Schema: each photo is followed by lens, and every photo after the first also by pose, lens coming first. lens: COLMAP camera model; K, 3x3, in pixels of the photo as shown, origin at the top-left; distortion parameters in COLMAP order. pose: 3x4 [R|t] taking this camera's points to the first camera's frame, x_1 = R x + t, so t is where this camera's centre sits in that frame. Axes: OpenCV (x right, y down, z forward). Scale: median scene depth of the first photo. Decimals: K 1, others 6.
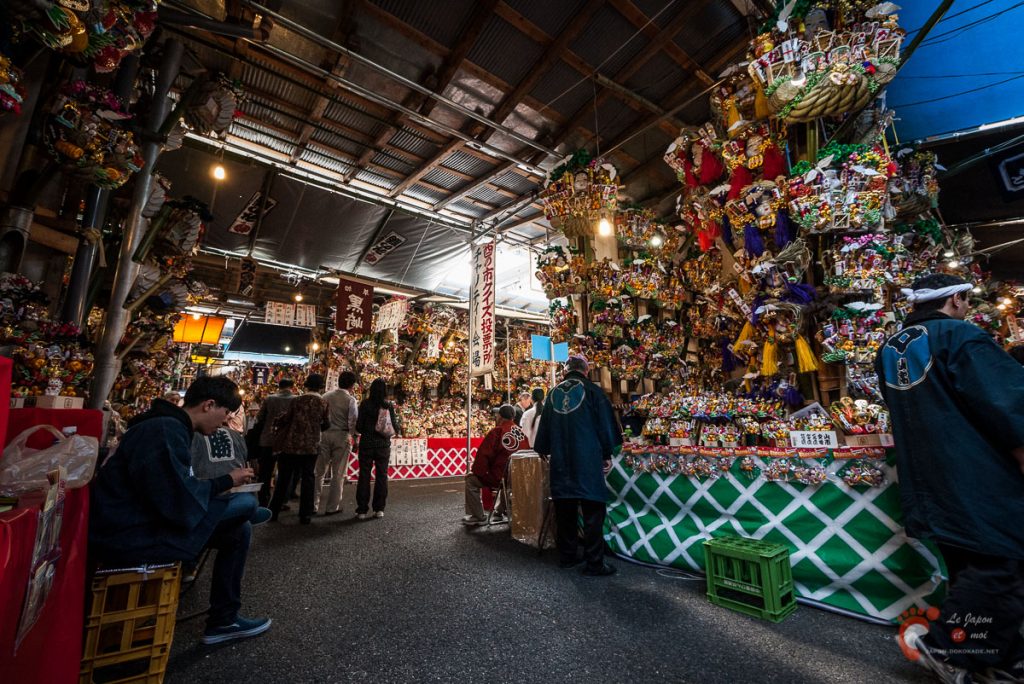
lens RADIAL K [[422.6, 0, 509.0], [0, 422.6, 335.1], [0, 0, 1]] dist [-0.003978, -0.000083]
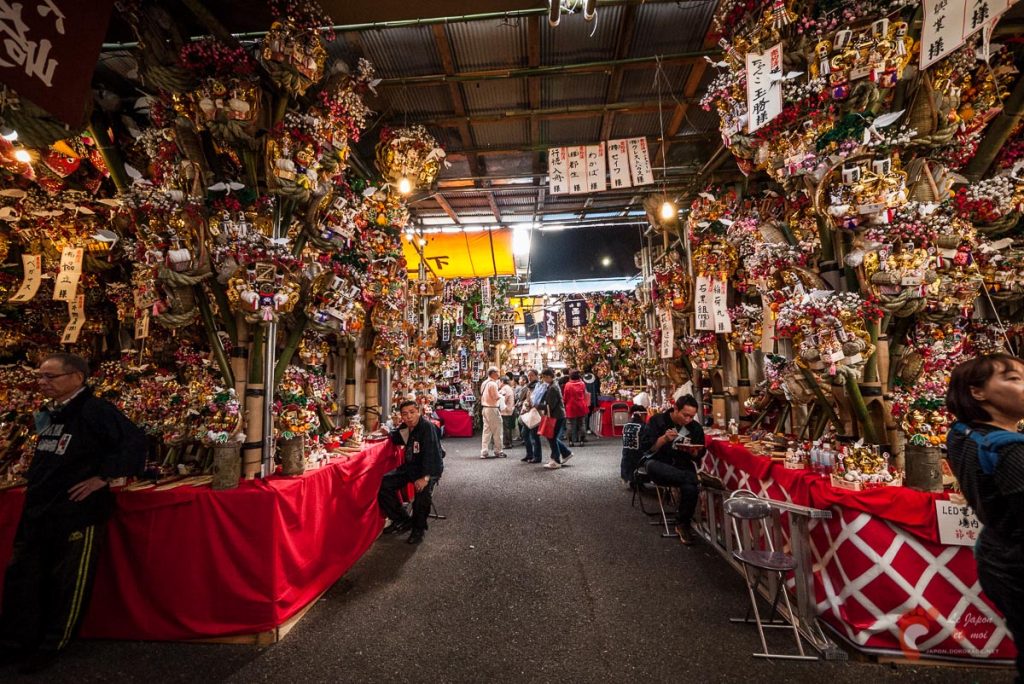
lens RADIAL K [[422.6, 0, 509.0], [0, 422.6, 335.1], [0, 0, 1]] dist [-0.003978, -0.000083]
pose [[0.741084, -0.061733, -0.668568, -0.236402], [0.162413, 0.982674, 0.089293, 0.056833], [0.651472, -0.174758, 0.738271, 0.457380]]
